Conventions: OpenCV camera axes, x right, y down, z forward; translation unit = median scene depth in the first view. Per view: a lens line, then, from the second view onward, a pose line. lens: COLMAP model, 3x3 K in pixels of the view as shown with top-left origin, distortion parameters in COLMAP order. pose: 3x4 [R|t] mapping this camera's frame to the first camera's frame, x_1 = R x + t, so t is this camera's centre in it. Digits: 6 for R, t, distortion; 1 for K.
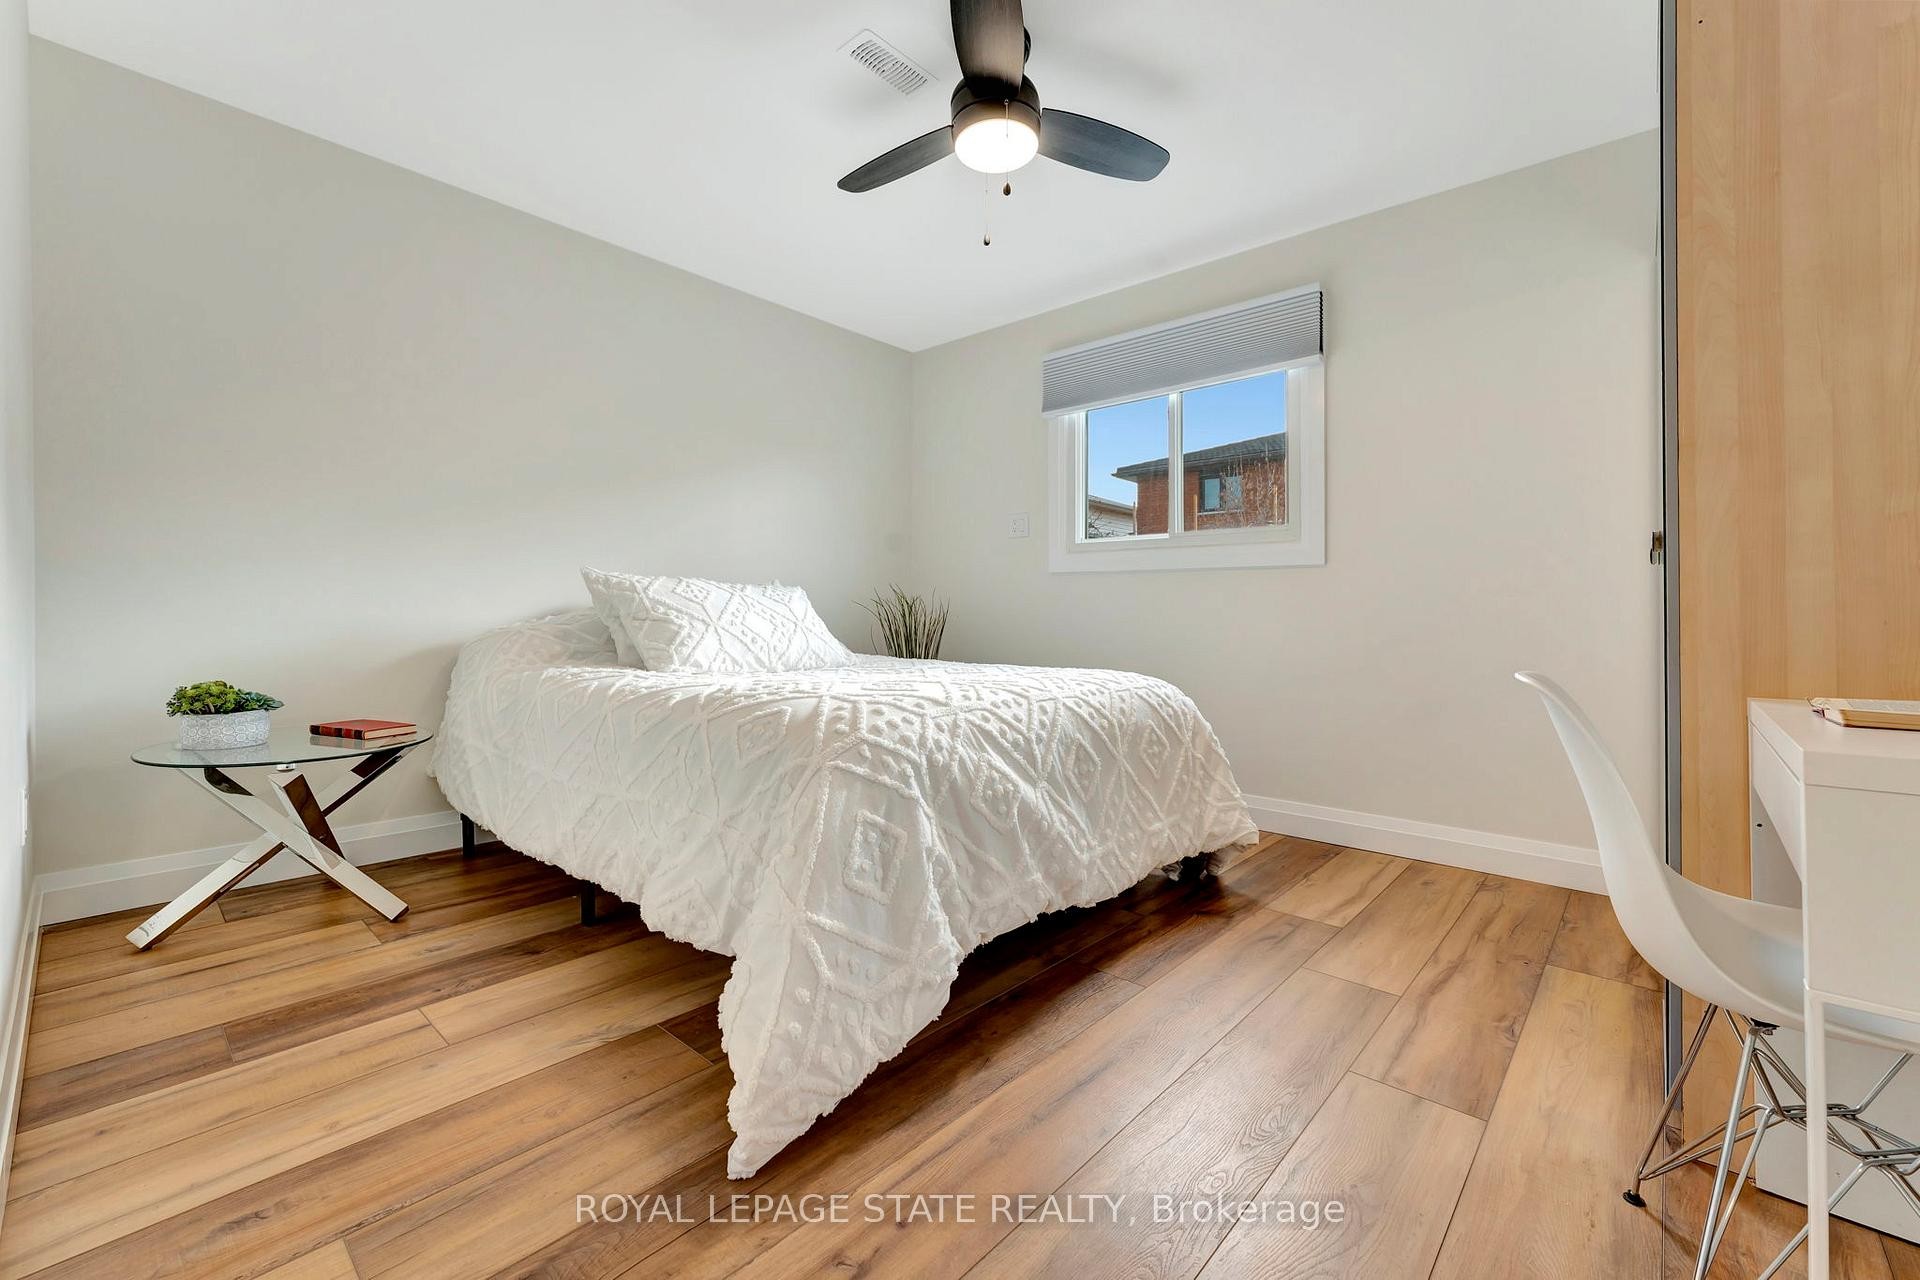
lens RADIAL K [[778.7, 0, 957.7], [0, 778.7, 624.1], [0, 0, 1]] dist [0.008075, -0.006787]
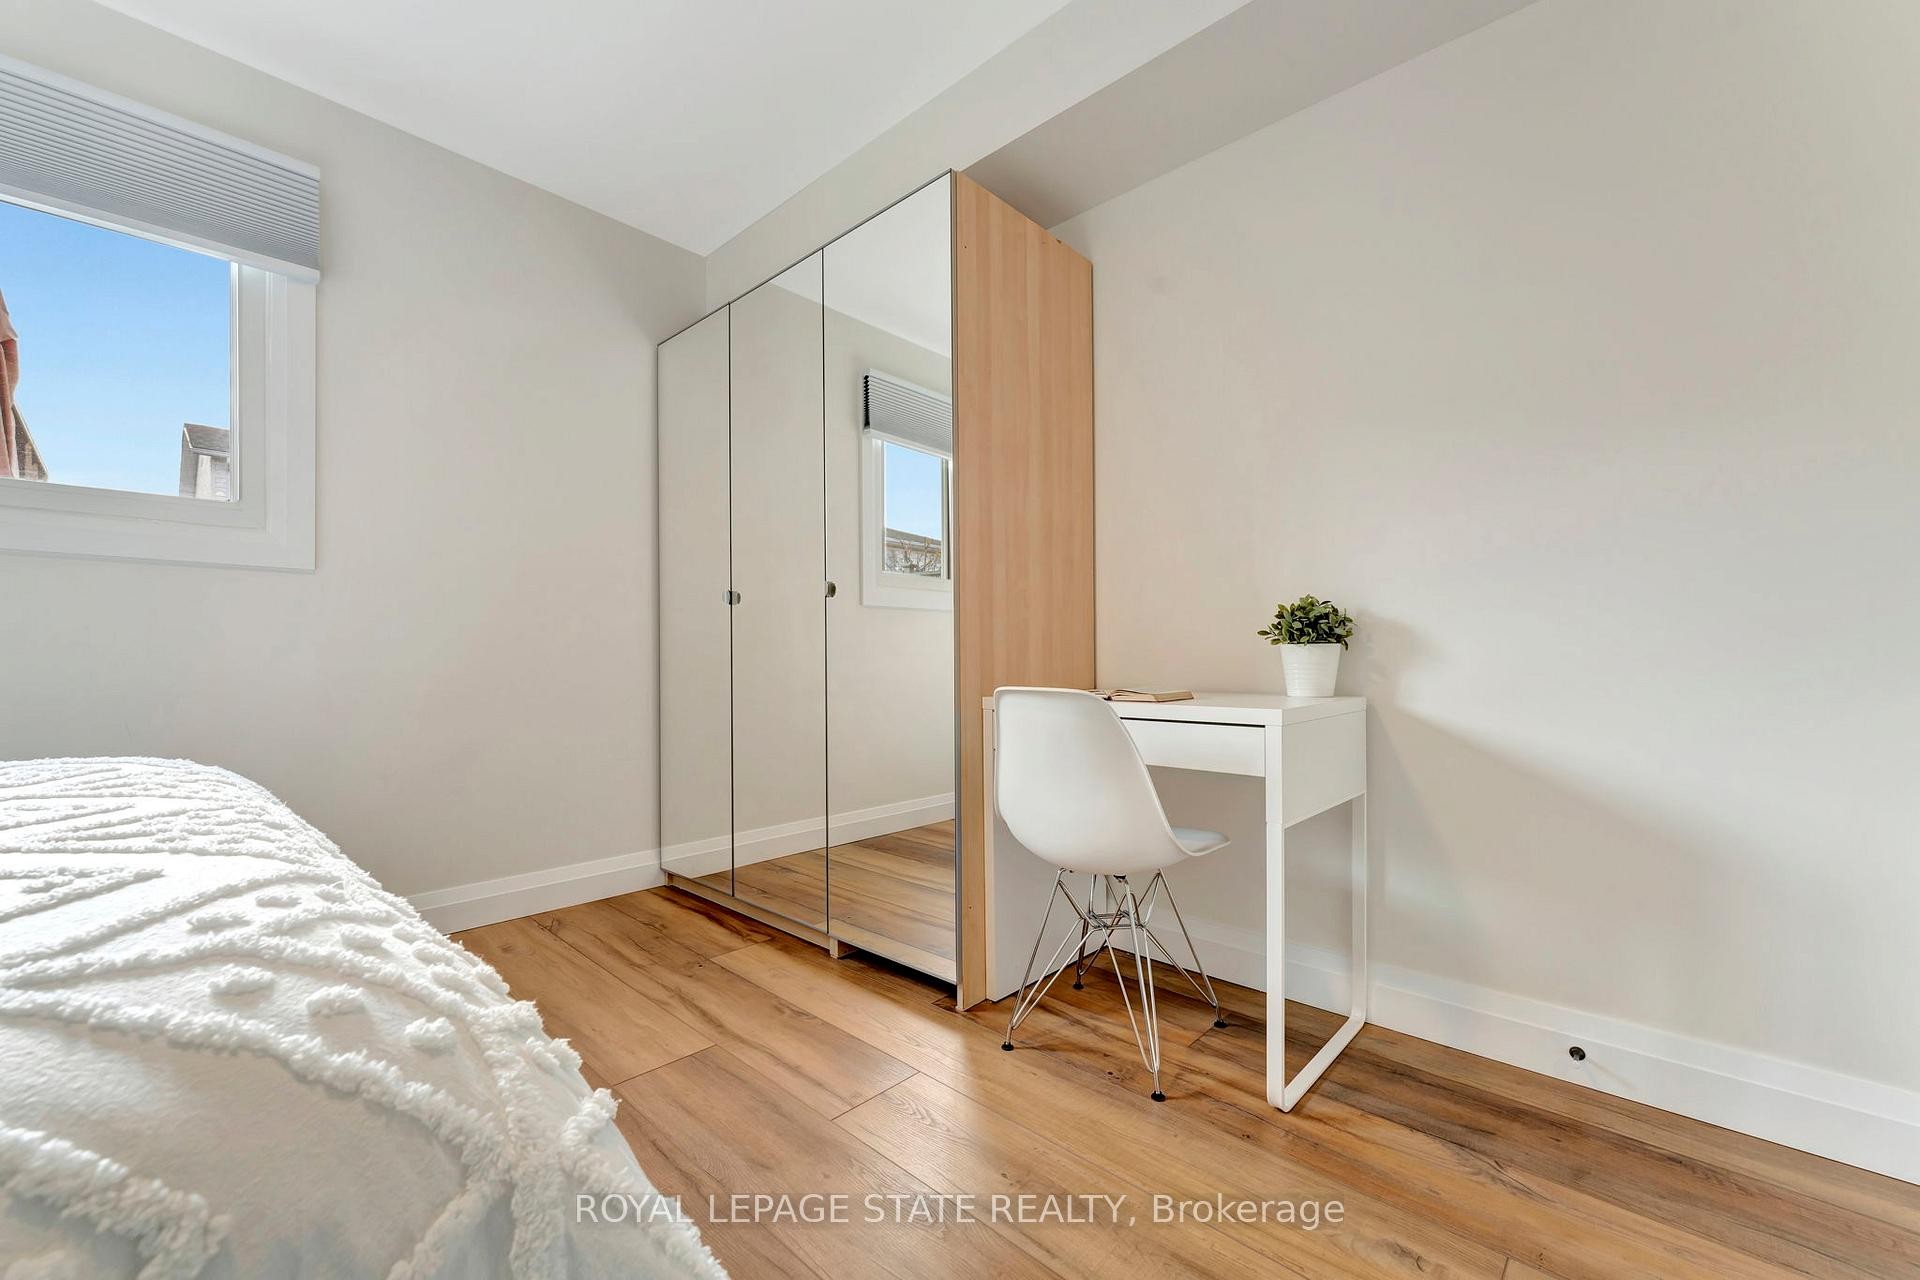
lens RADIAL K [[764.4, 0, 960.4], [0, 764.4, 648.0], [0, 0, 1]] dist [0.003003, 0.000280]
pose [[0.014791, -0.002089, 0.999888, -0.319351], [0.007445, 0.999970, 0.001979, -0.005046], [-0.999863, 0.007415, 0.014806, 0.609628]]
